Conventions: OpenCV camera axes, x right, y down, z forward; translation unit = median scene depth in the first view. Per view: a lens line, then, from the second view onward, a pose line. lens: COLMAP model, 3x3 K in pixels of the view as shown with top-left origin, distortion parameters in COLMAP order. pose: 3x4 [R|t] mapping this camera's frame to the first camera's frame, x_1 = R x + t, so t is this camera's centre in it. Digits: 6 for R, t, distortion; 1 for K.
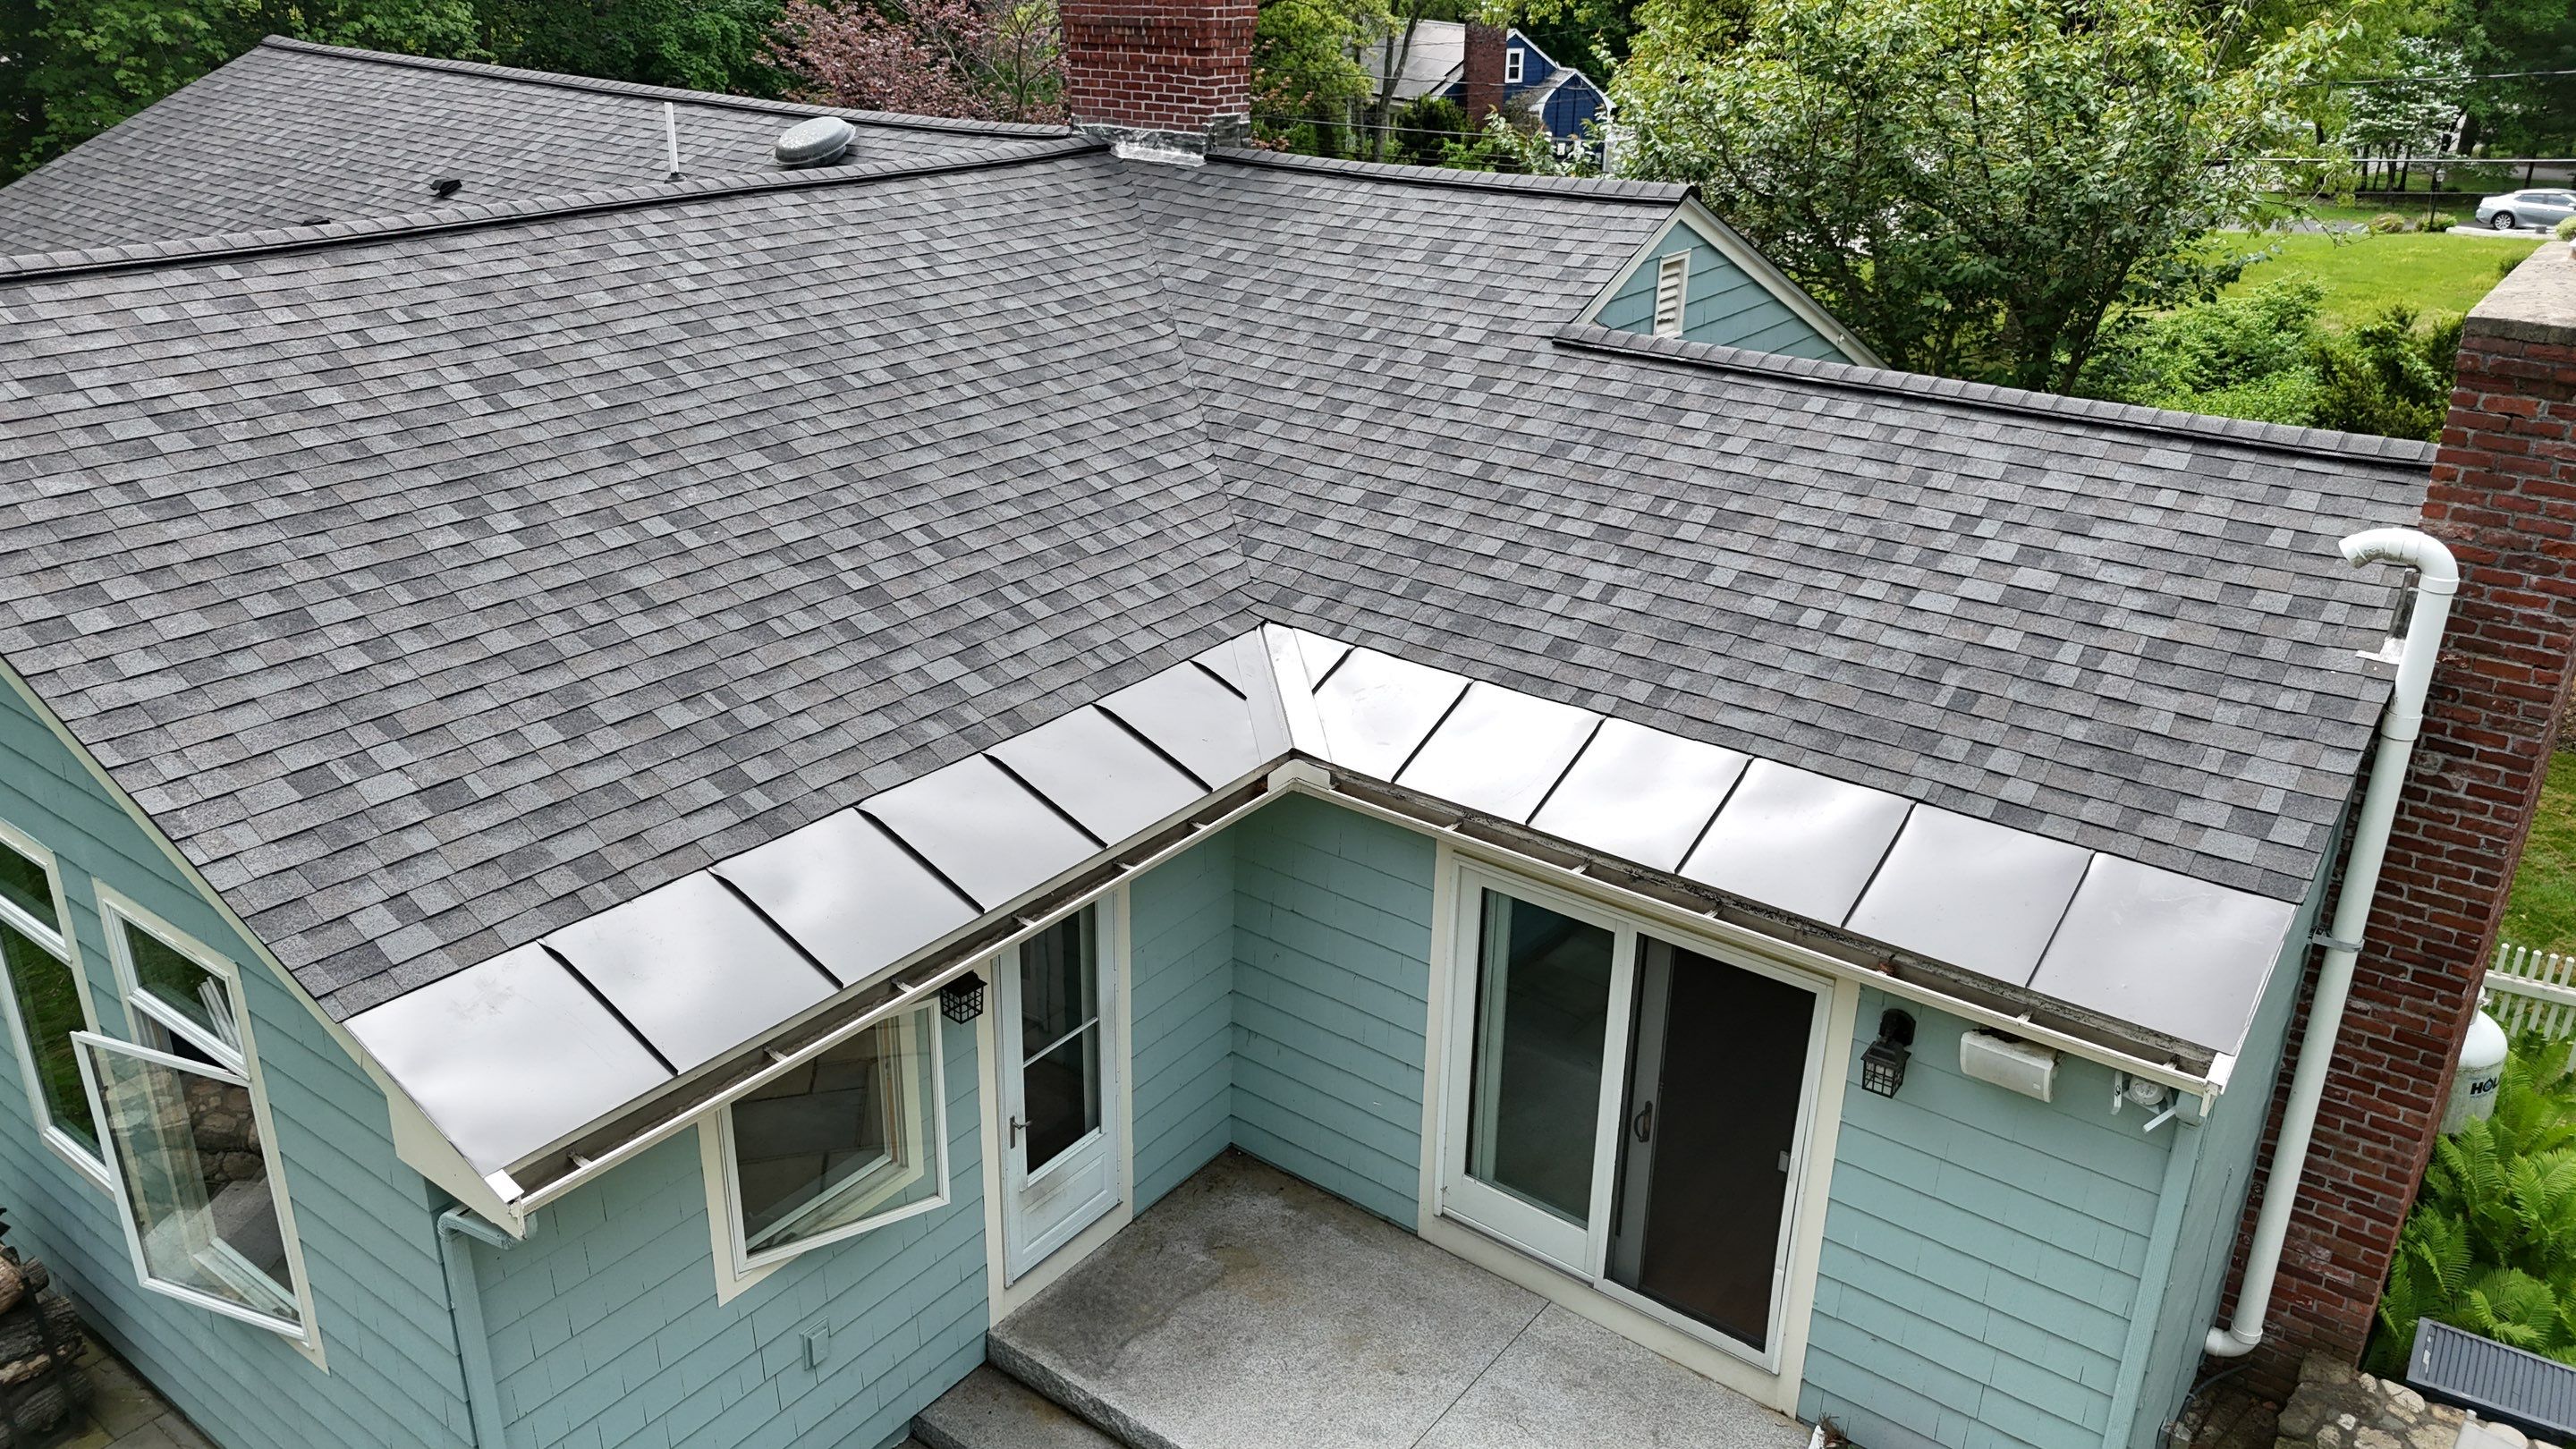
lens RADIAL K [[1888.8, 0, 1279.0], [0, 1888.8, 732.3], [0, 0, 1]] dist [0.089146, -0.086069]
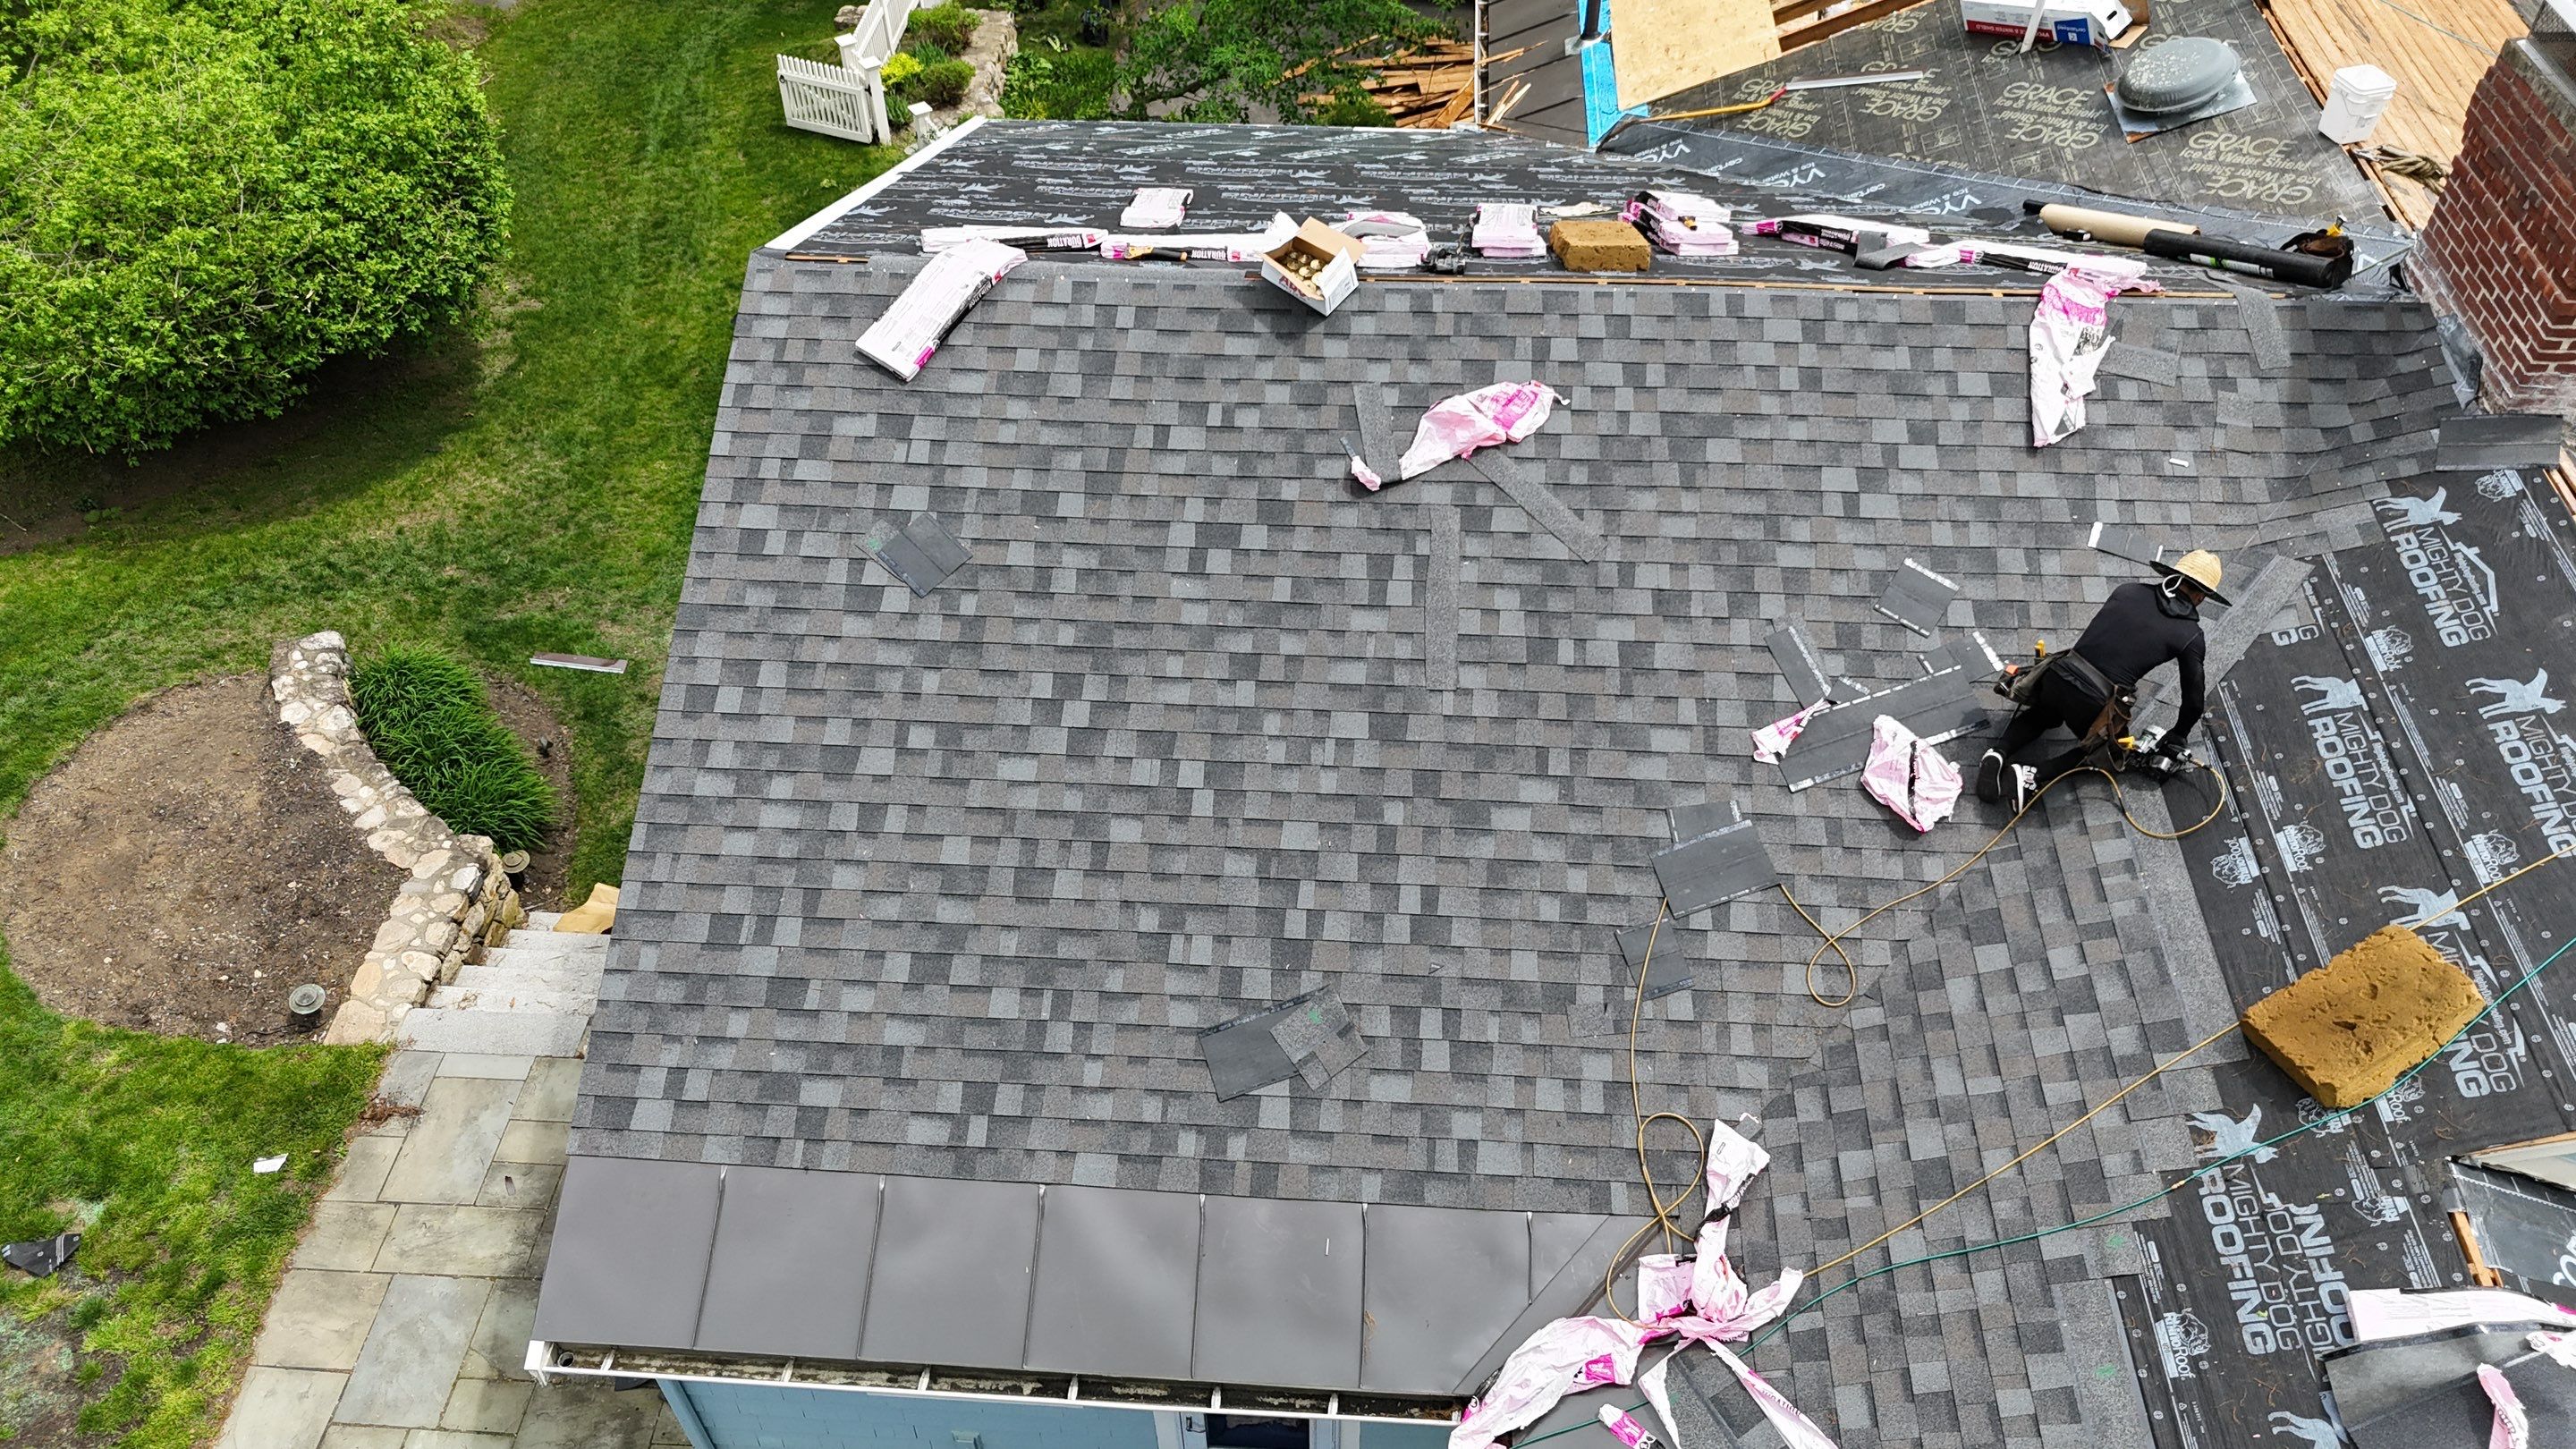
lens RADIAL K [[1888.8, 0, 1279.3], [0, 1888.8, 736.0], [0, 0, 1]] dist [0.089146, -0.086069]
pose [[0.548931, 0.589899, -0.592194, 0.305636], [-0.314720, 0.802204, 0.507366, -0.681436], [0.774355, -0.092134, 0.626008, 0.408088]]
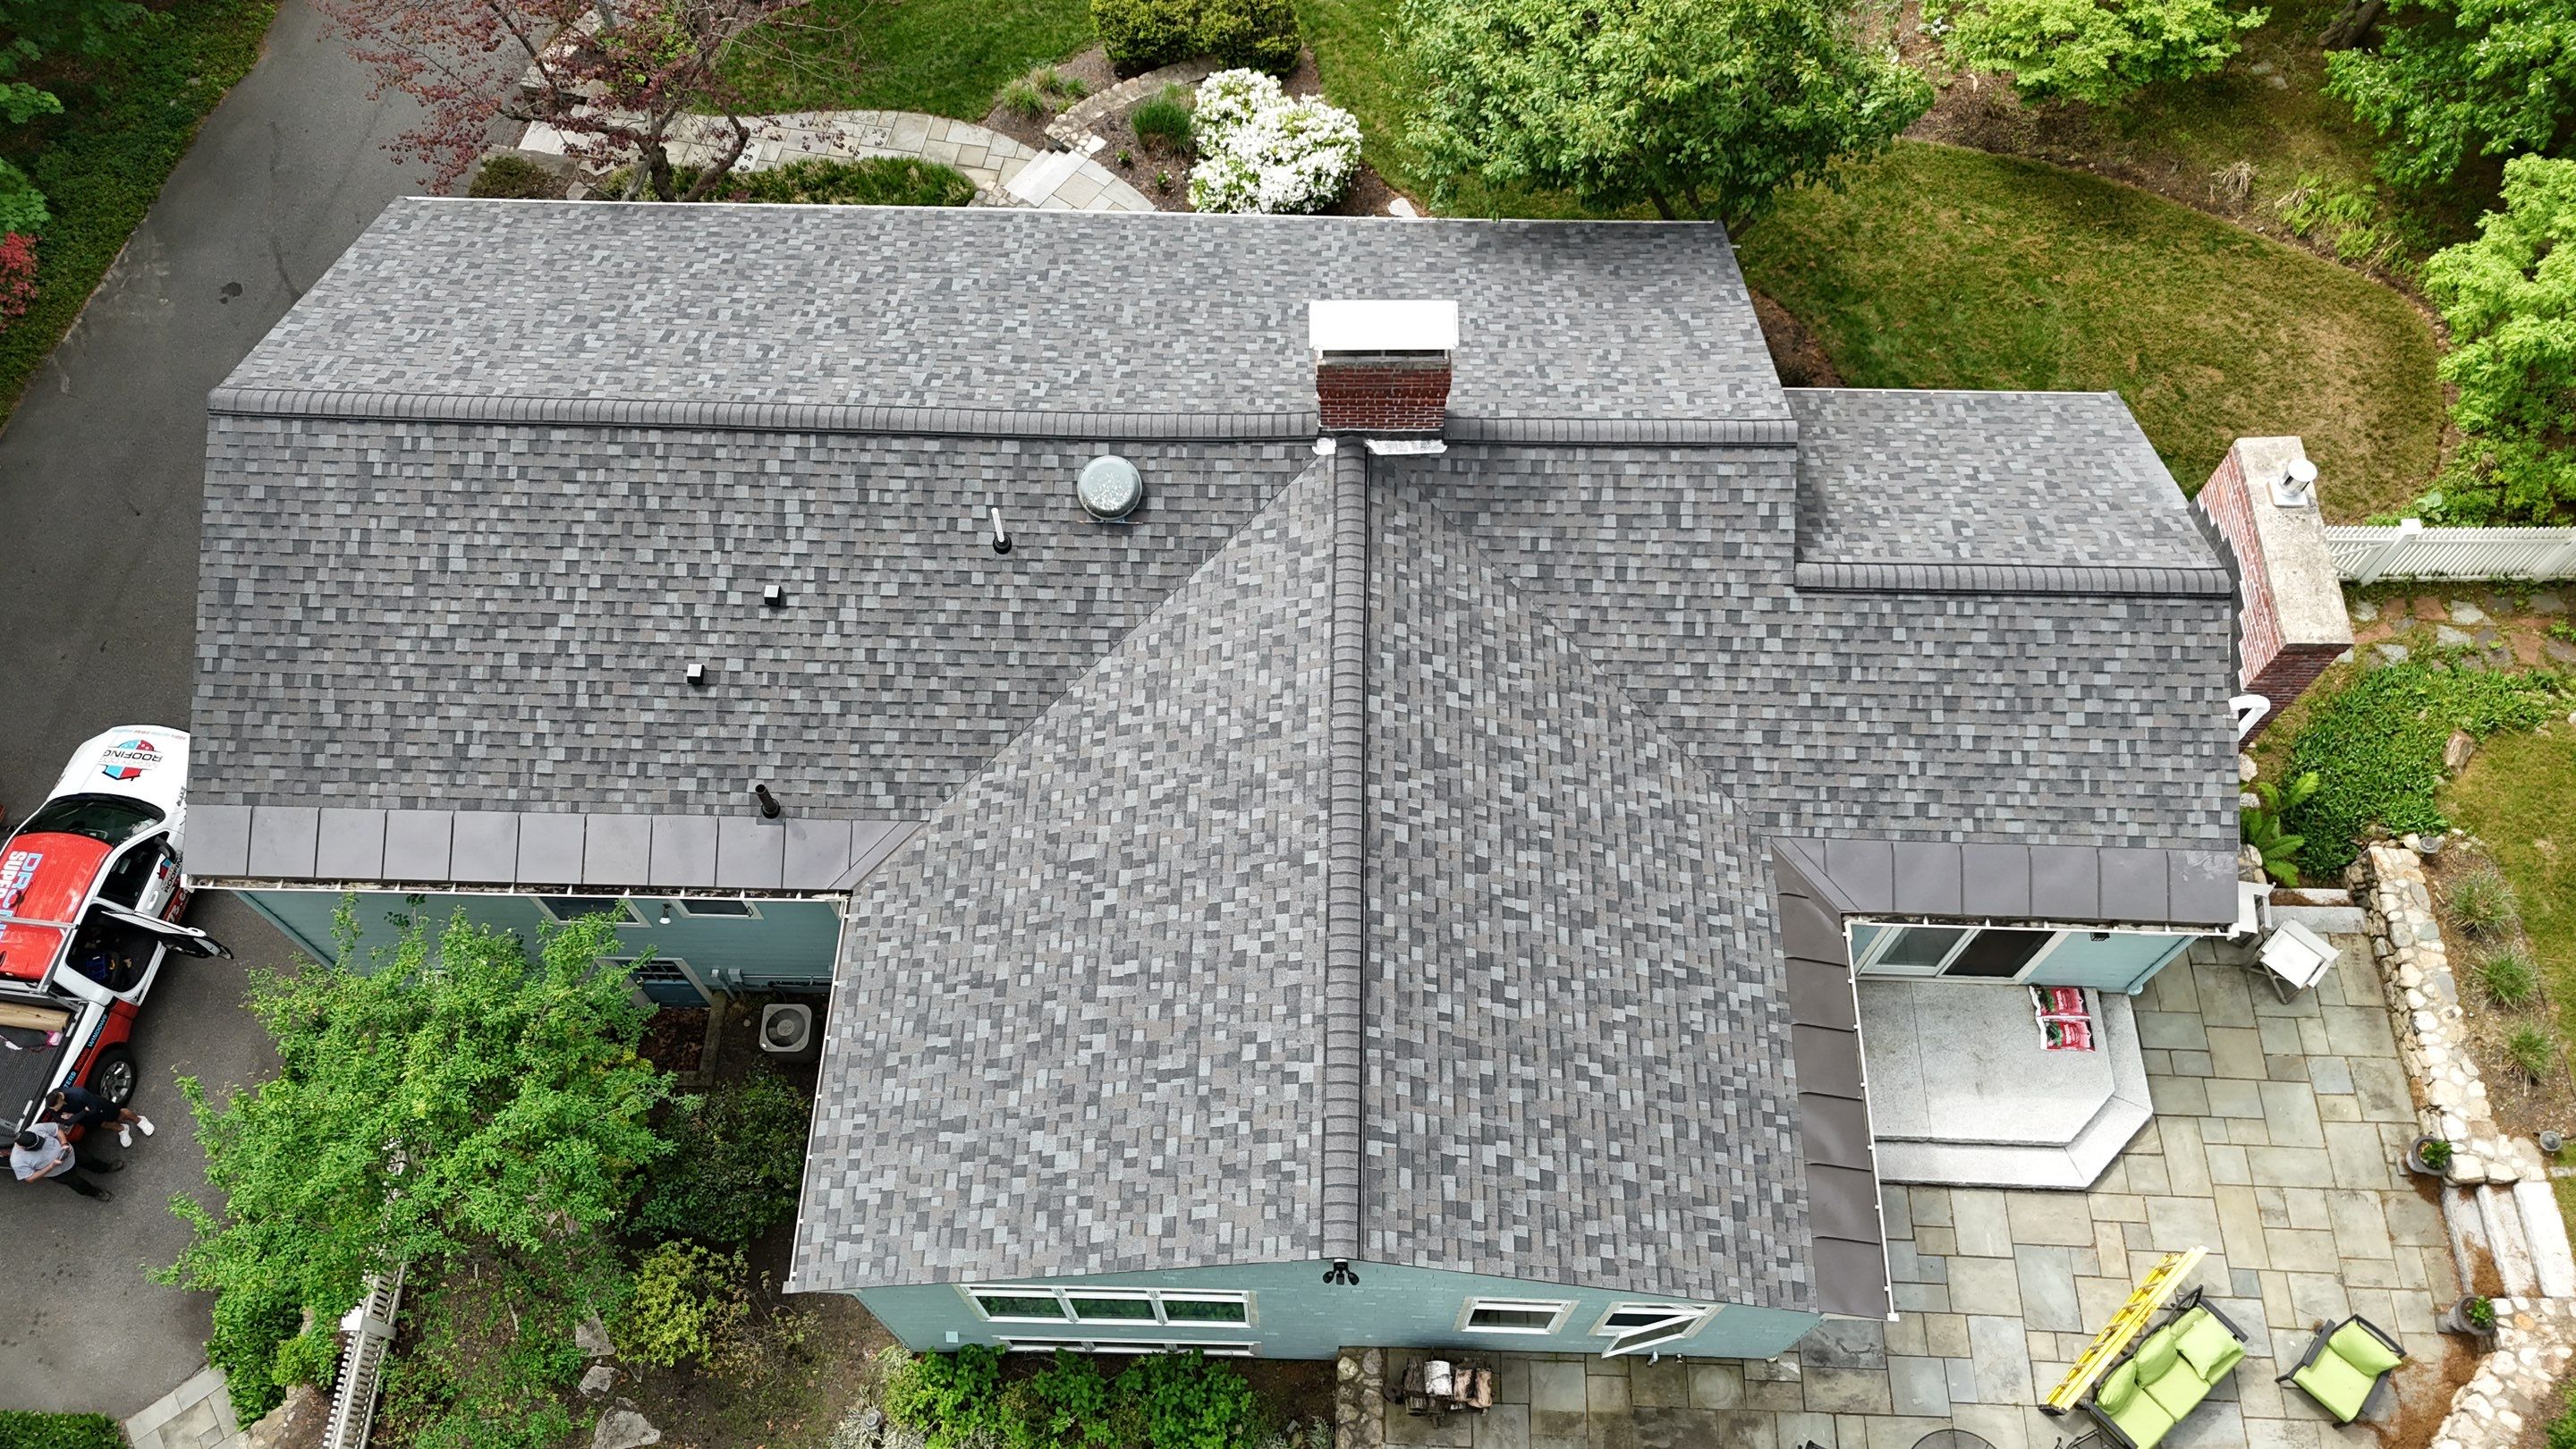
lens RADIAL K [[1888.8, 0, 1283.2], [0, 1888.8, 716.6], [0, 0, 1]] dist [0.089146, -0.086069]
pose [[0.813115, -0.524306, 0.252880, -1.017412], [0.247444, 0.704545, 0.665123, -1.888969], [-0.526893, -0.478248, 0.702612, -0.127845]]
